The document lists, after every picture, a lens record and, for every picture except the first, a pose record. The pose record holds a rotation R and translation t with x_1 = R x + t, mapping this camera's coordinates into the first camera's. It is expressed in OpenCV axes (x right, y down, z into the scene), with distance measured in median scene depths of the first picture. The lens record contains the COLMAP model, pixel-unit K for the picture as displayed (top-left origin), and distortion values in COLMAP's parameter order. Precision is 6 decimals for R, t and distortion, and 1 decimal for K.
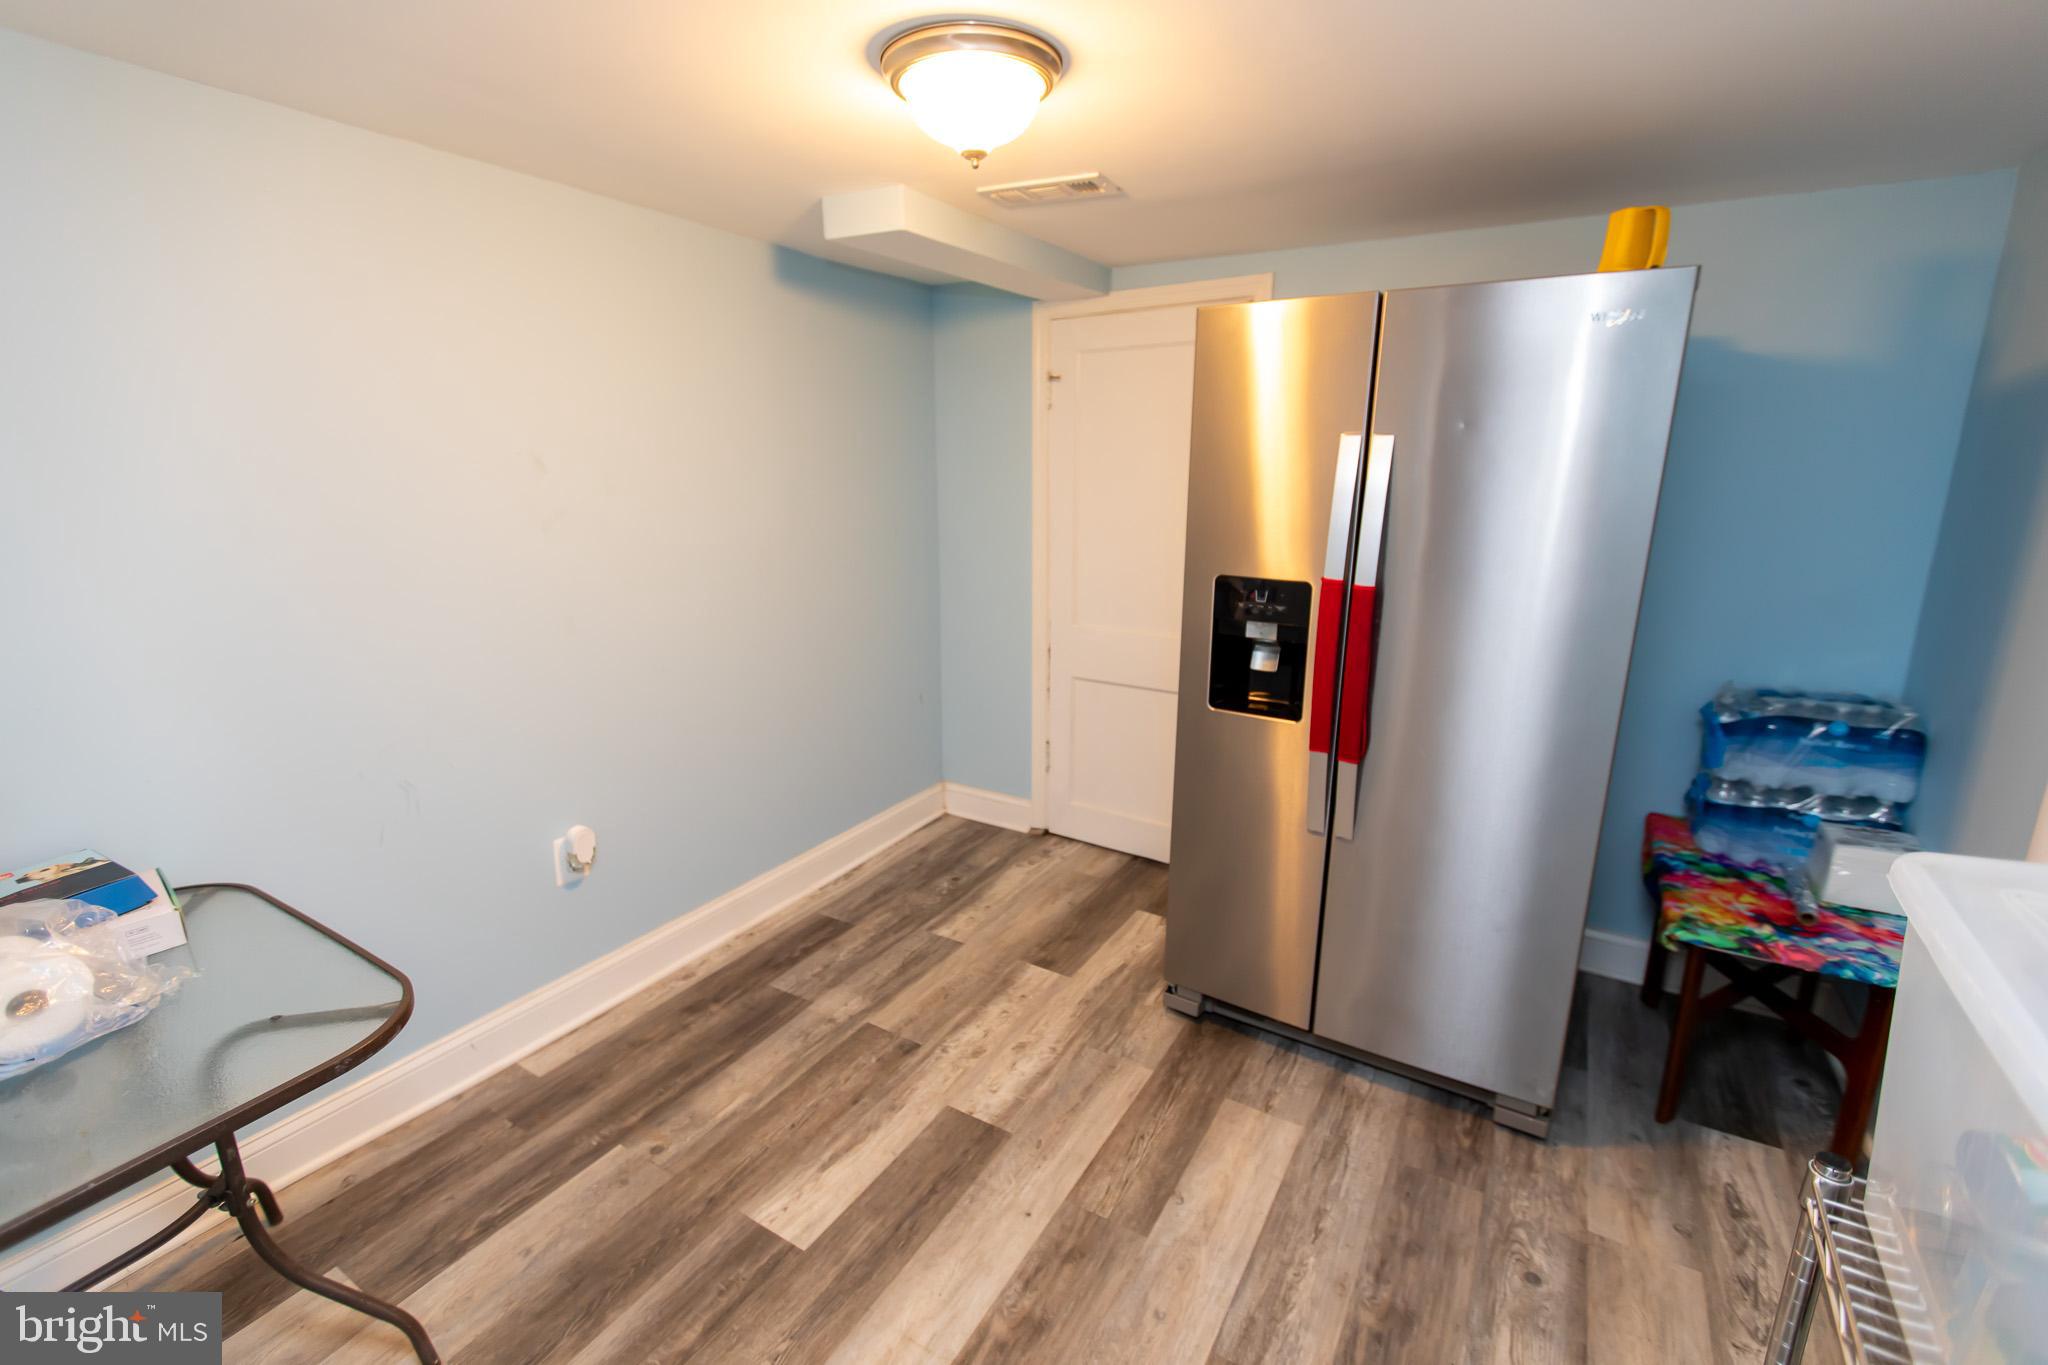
lens RADIAL K [[894.6, 0, 1025.2], [0, 894.6, 676.5], [0, 0, 1]] dist [-0.018297, 0.000824]
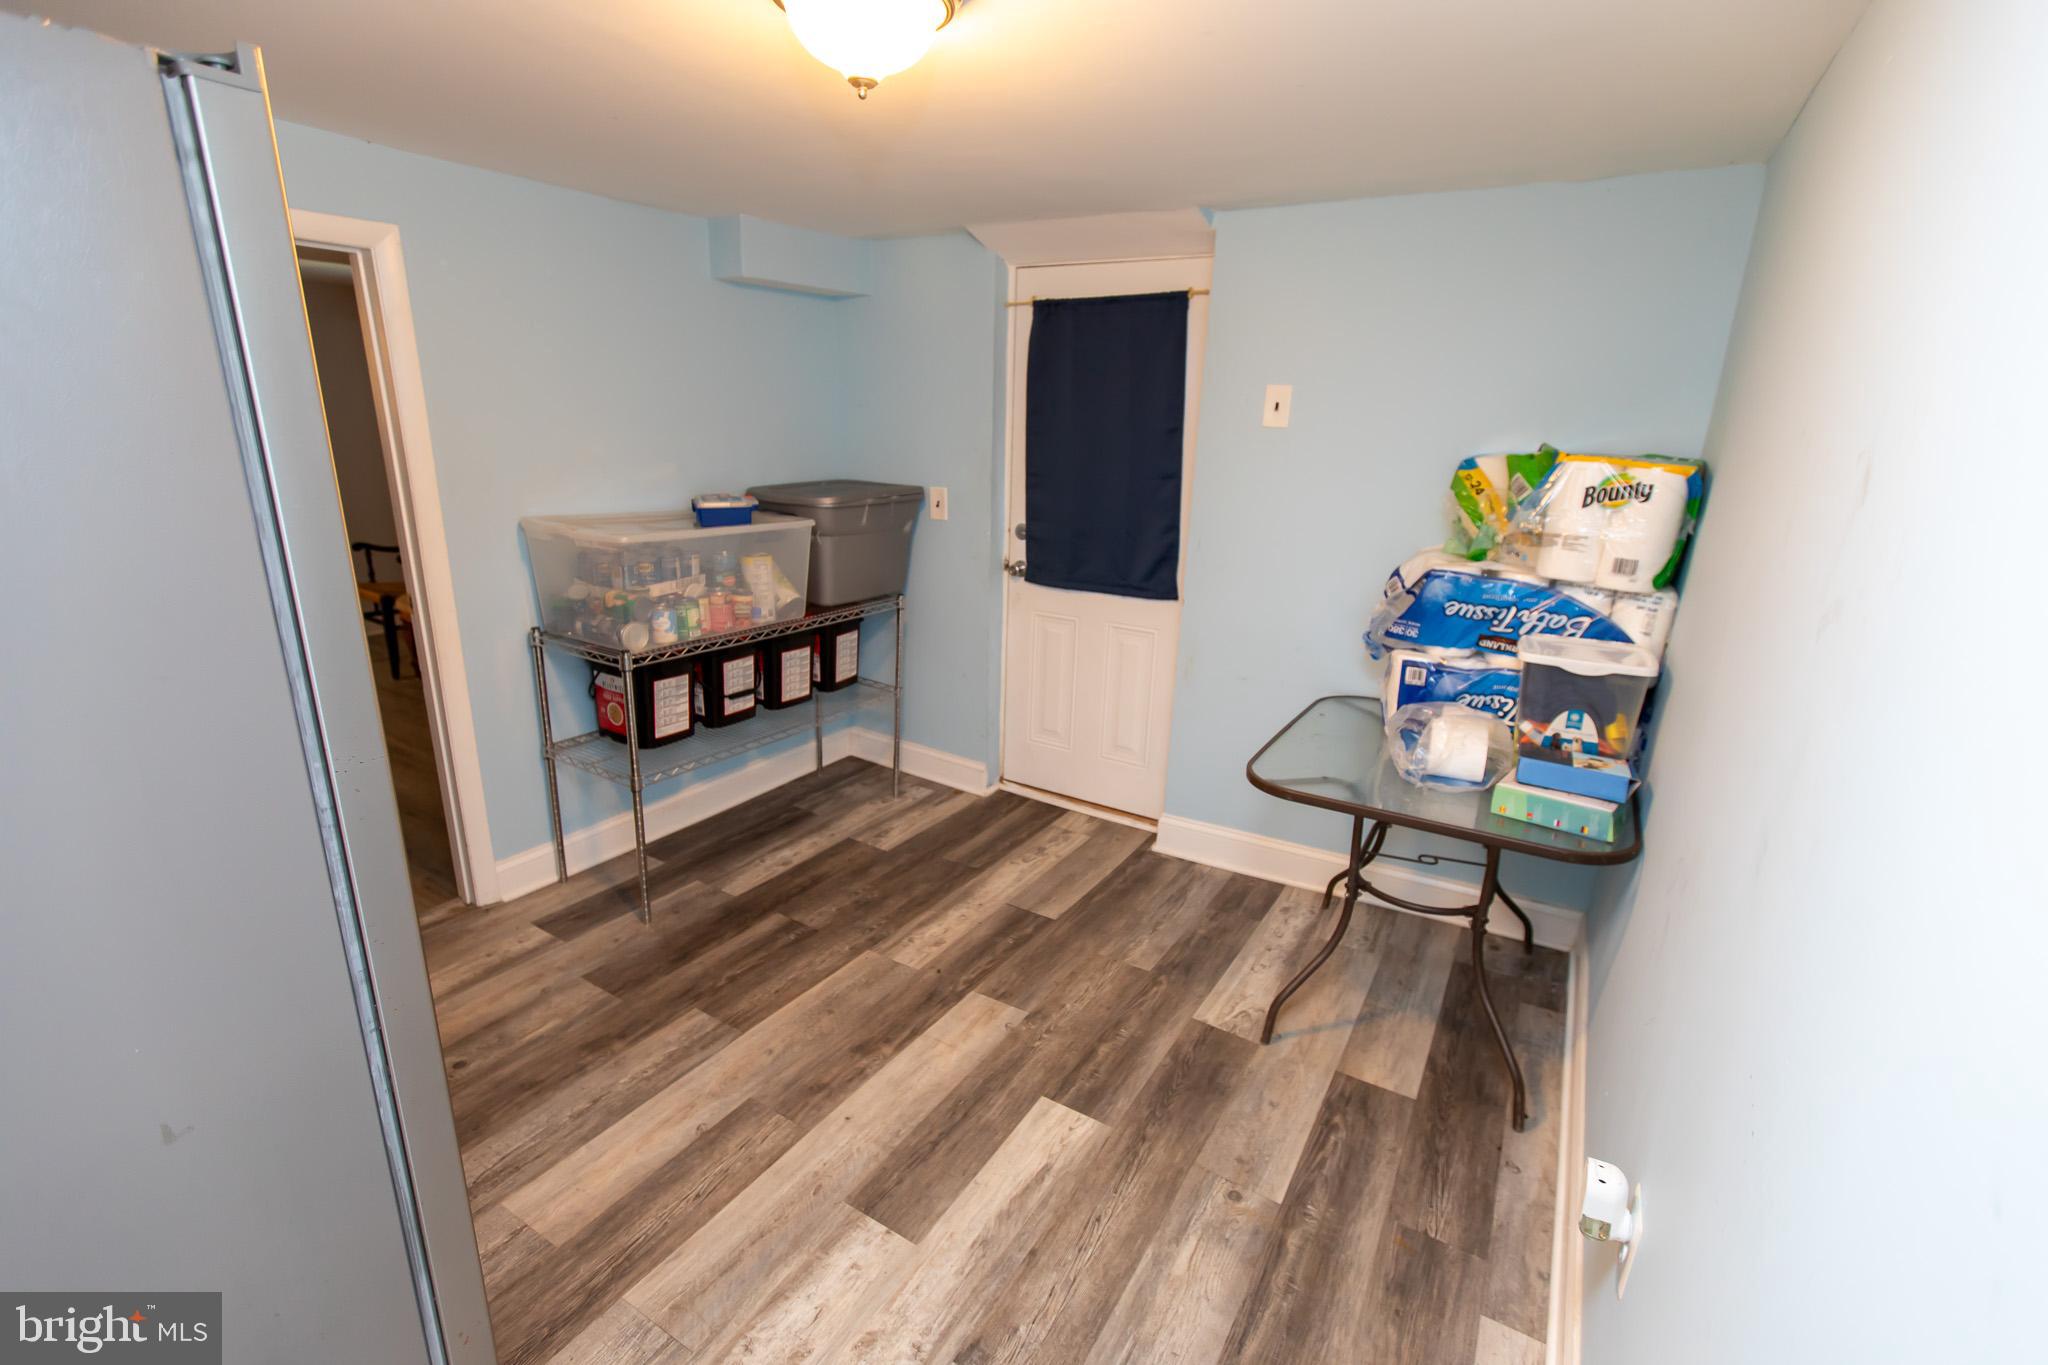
lens RADIAL K [[894.6, 0, 1020.0], [0, 894.6, 686.8], [0, 0, 1]] dist [-0.018297, 0.000824]
pose [[-0.999263, -0.038227, -0.003519, -0.172921], [-0.034846, 0.864776, 0.500948, -0.386228], [-0.016107, 0.500701, -0.865470, 1.573469]]
